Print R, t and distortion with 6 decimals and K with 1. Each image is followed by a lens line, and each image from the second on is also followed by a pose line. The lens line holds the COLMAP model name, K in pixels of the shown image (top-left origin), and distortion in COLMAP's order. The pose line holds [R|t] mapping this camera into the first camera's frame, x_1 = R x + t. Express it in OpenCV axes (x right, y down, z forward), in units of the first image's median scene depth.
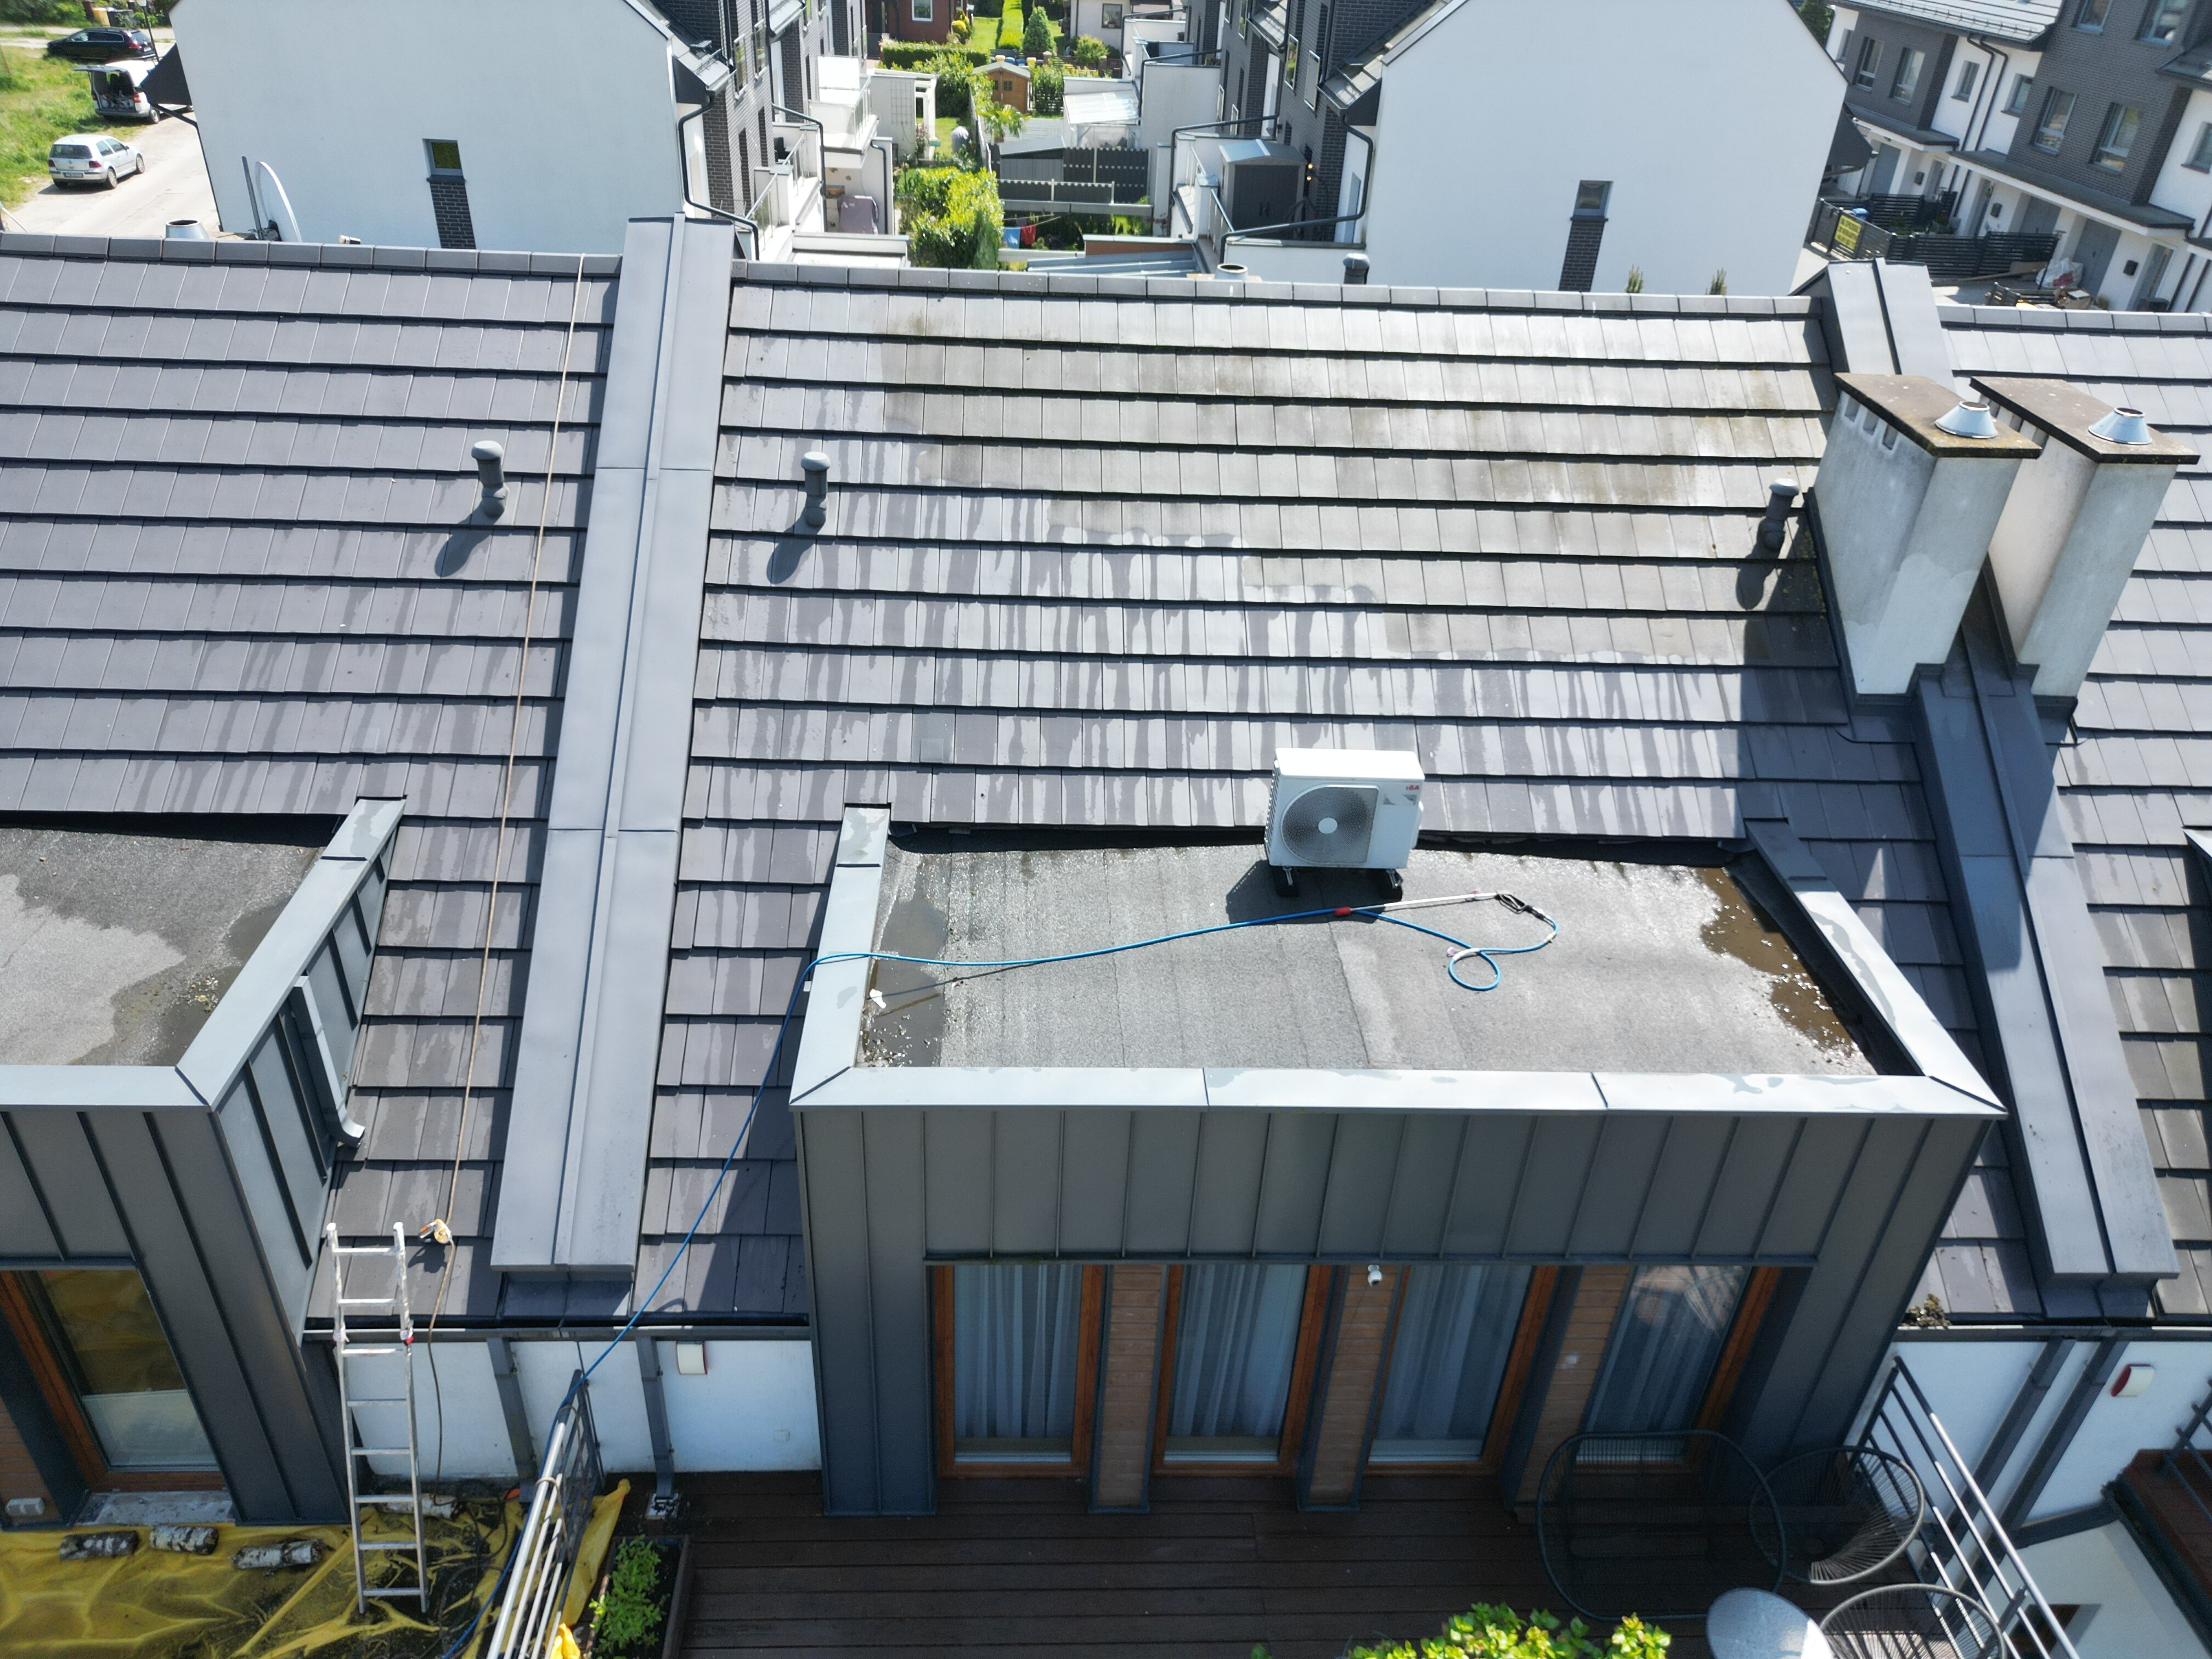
lens RADIAL K [[1552.6, 0, 1106.0], [0, 1552.6, 829.5], [0, 0, 1]] dist [0.073716, -0.081453]
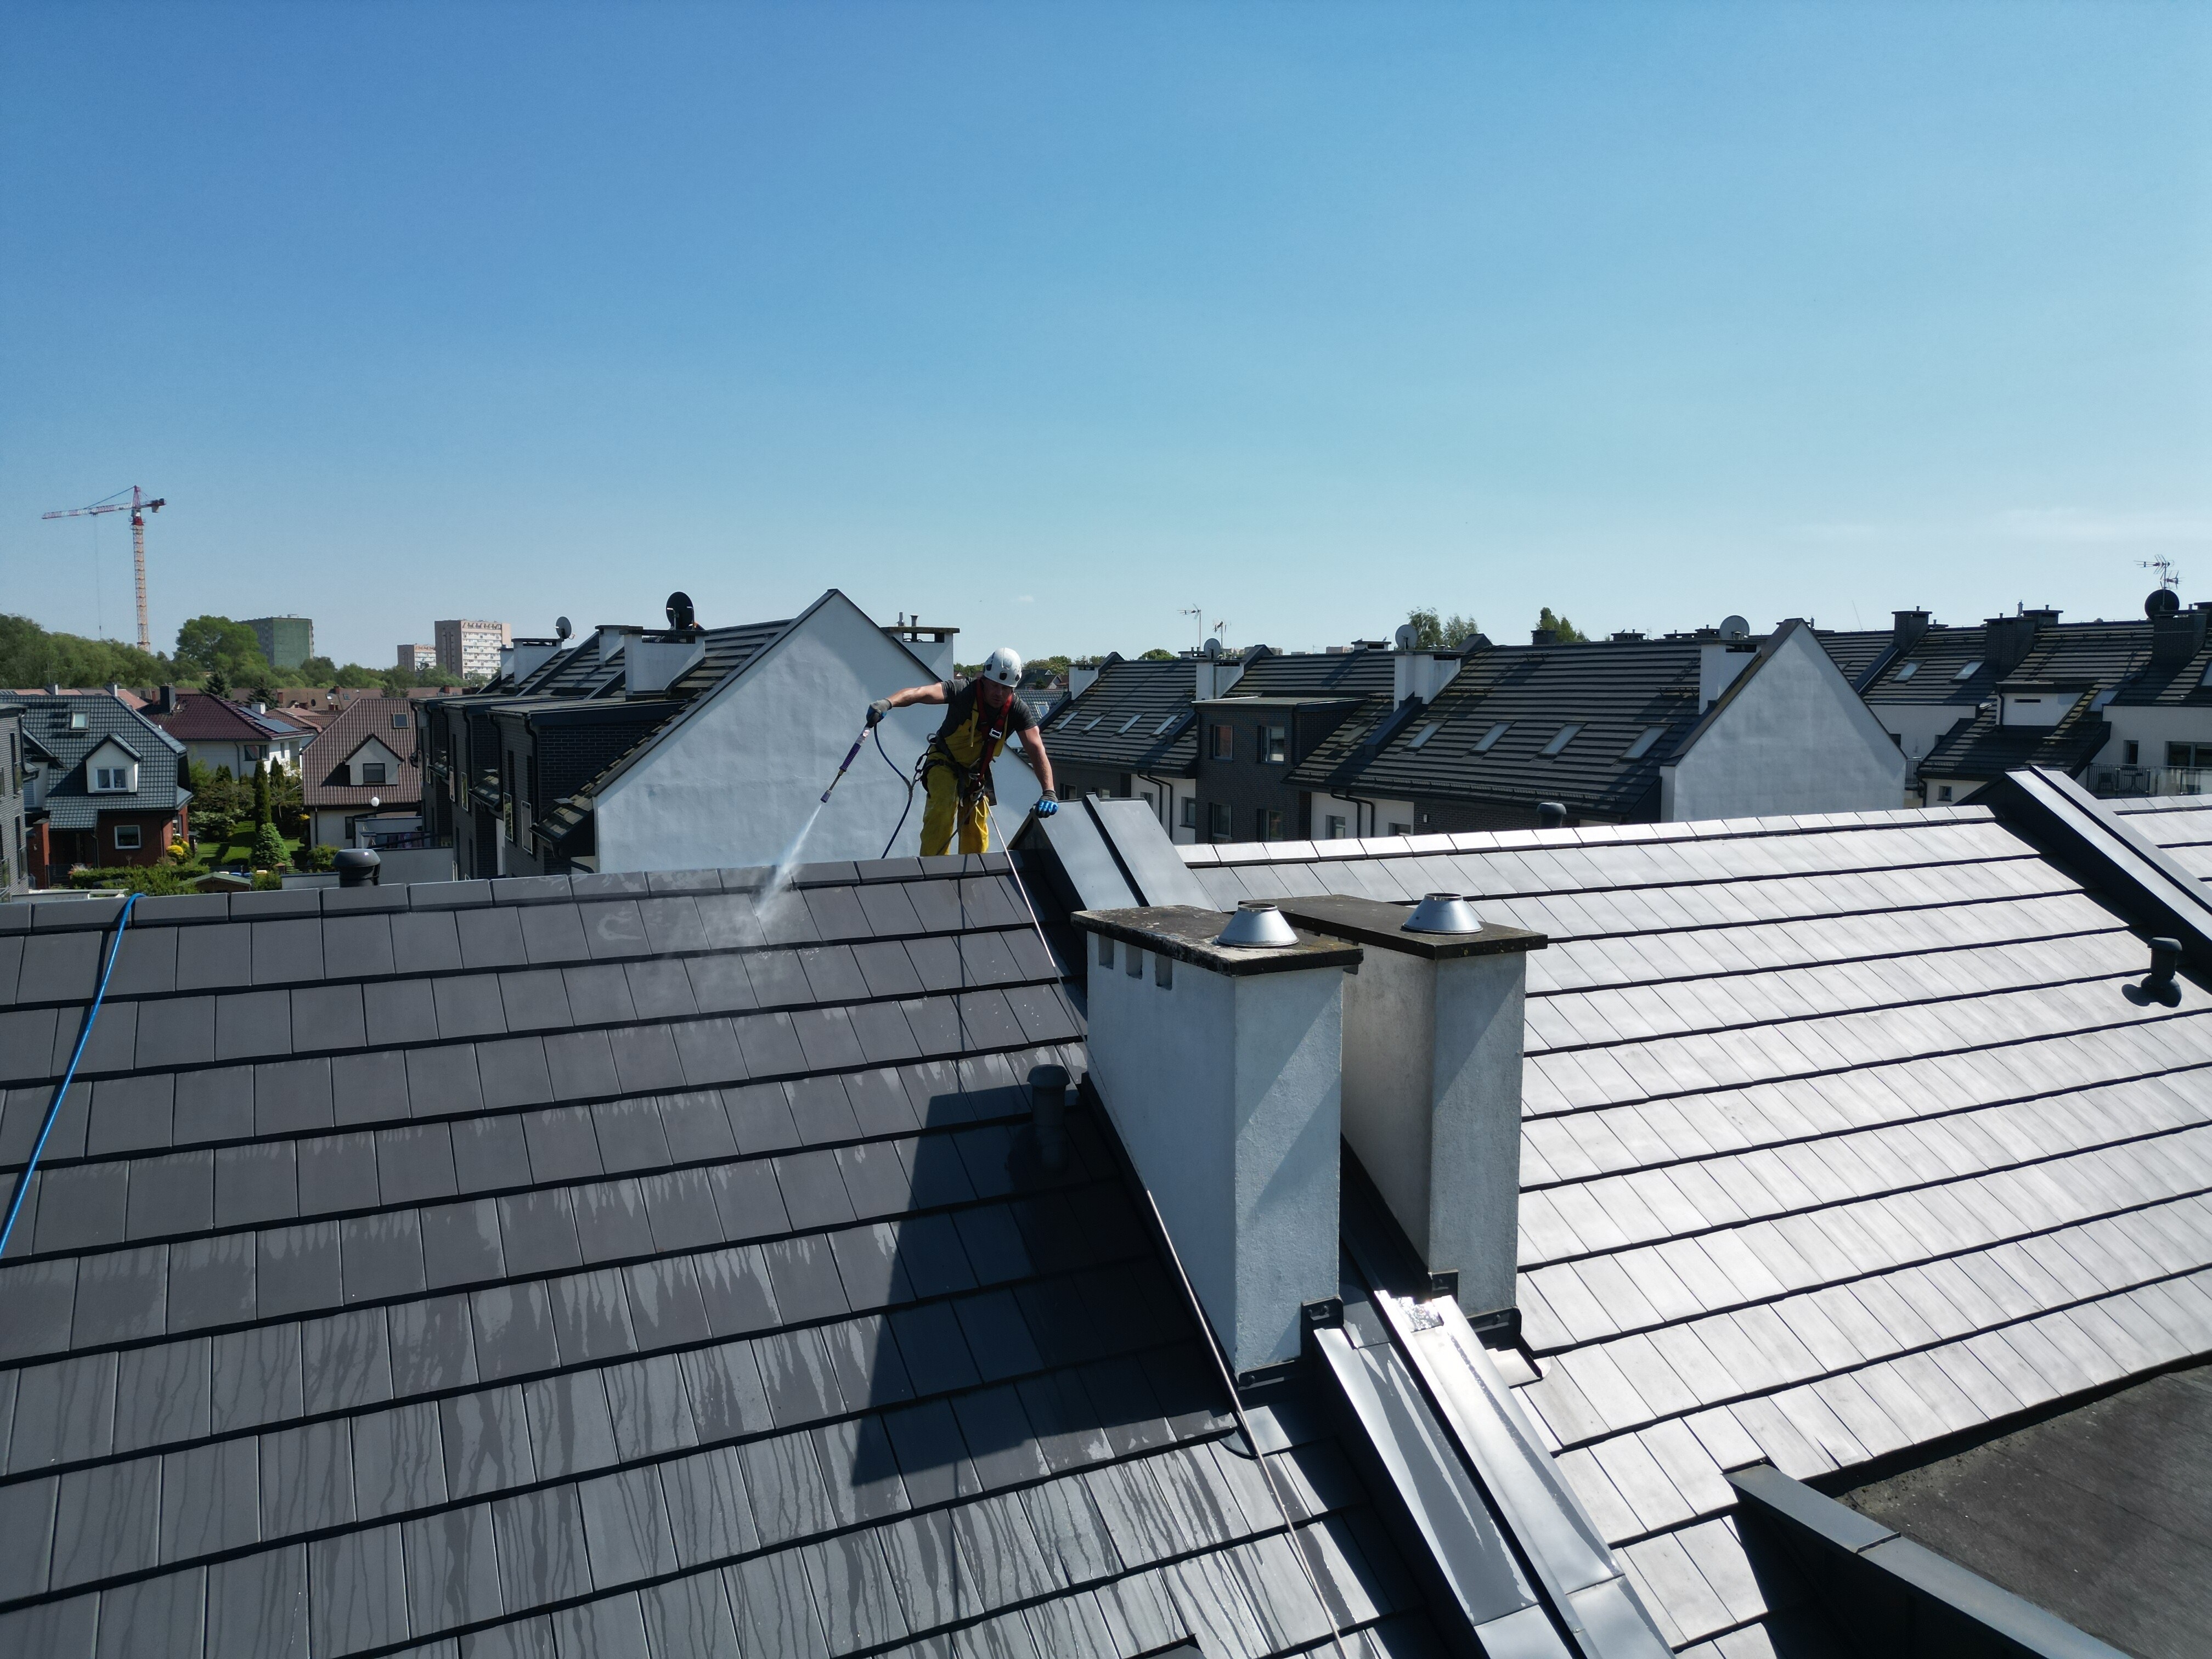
lens RADIAL K [[1547.8, 0, 1107.8], [0, 1547.8, 822.9], [0, 0, 1]] dist [0.010006, 0.003962]
pose [[0.904439, -0.075942, 0.419790, 0.187938], [0.260497, 0.877582, -0.402481, -0.042011], [-0.337835, 0.473374, 0.813502, 0.407976]]
